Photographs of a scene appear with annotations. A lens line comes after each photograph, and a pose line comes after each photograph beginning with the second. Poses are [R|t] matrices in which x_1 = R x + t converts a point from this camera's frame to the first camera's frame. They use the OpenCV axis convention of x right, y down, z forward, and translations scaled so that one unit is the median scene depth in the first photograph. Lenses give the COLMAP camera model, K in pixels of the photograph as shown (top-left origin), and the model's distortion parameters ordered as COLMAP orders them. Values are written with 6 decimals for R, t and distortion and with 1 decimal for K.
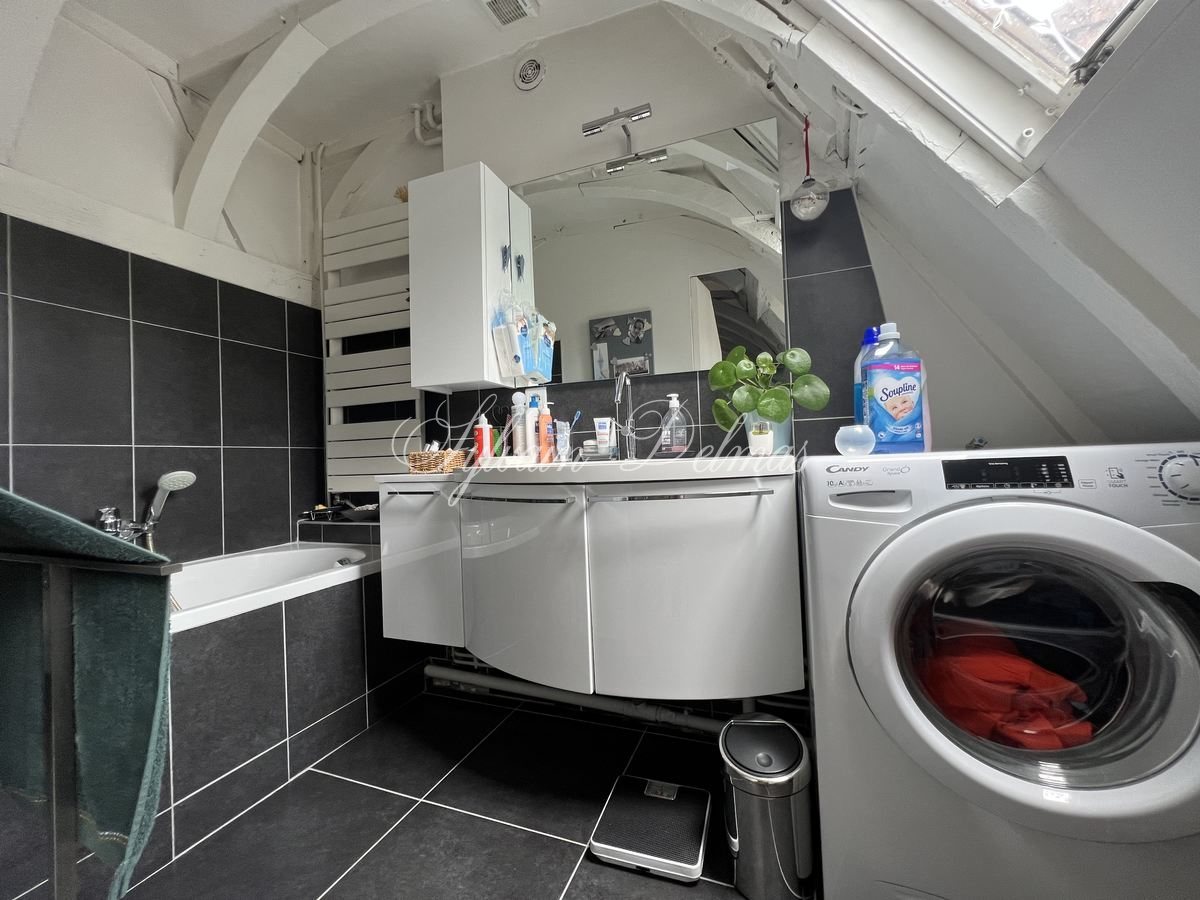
lens RADIAL K [[483.1, 0, 598.8], [0, 483.1, 447.1], [0, 0, 1]] dist [0.000125, 0.000194]
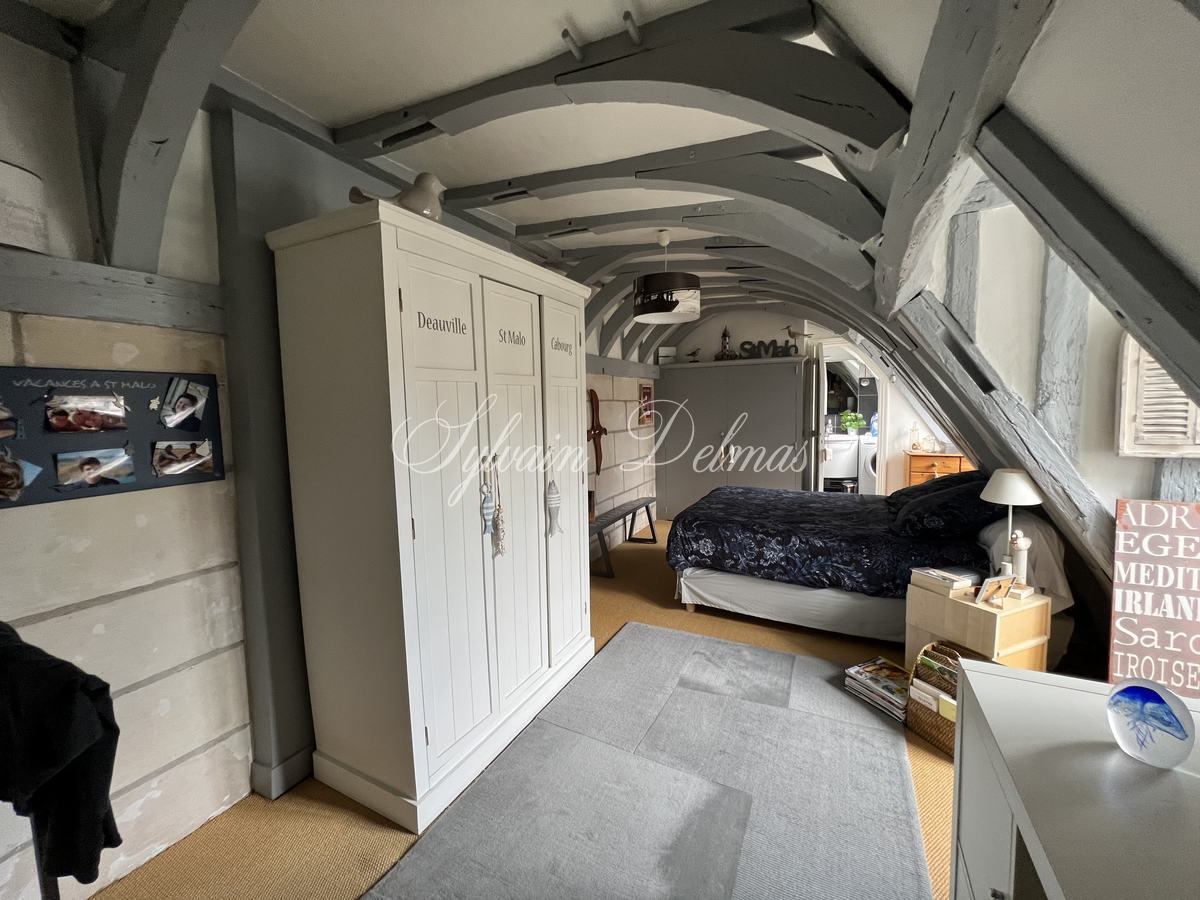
lens RADIAL K [[483.1, 0, 598.8], [0, 483.1, 447.1], [0, 0, 1]] dist [0.000125, 0.000194]
pose [[0.994162, 0.018692, -0.106262, -1.982111], [-0.006728, 0.993702, 0.111854, -0.462872], [0.107684, -0.110486, 0.988027, -4.862423]]
